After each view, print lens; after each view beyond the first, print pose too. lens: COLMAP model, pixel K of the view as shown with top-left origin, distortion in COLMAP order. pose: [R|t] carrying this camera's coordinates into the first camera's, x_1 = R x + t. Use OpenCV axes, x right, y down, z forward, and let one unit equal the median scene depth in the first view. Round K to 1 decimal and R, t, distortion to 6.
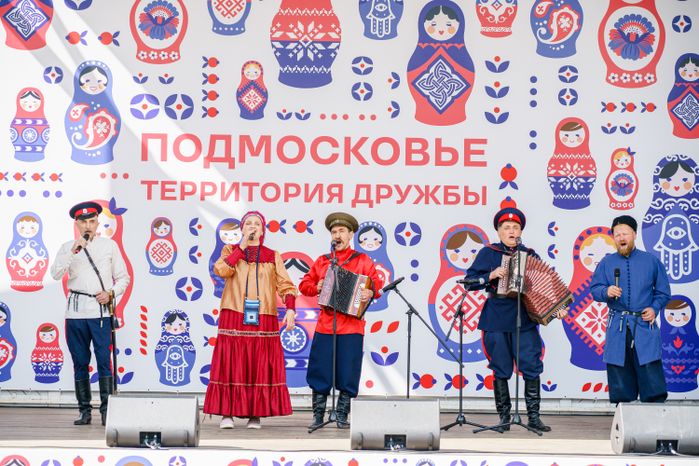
lens RADIAL K [[2319.4, 0, 349.5], [0, 2319.4, 233.0], [0, 0, 1]] dist [0.096848, -0.928955]
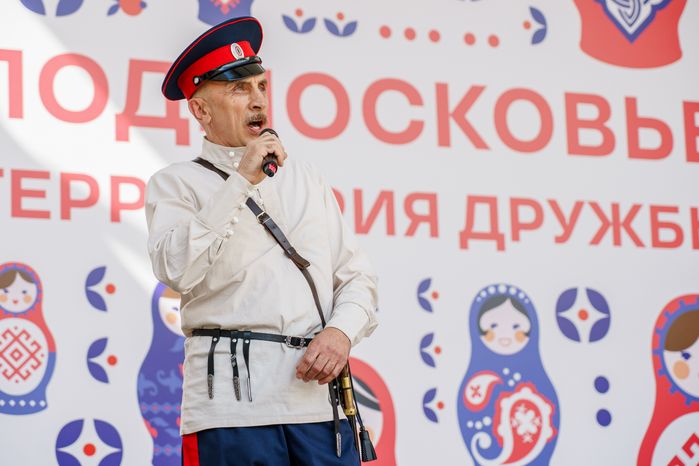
lens RADIAL K [[2319.4, 0, 349.5], [0, 2319.4, 233.0], [0, 0, 1]] dist [0.096848, -0.928955]
pose [[0.923599, 0.024744, 0.382561, -0.175583], [0.031799, 0.989531, -0.140772, 0.043726], [-0.382040, 0.142182, 0.913143, 0.629010]]
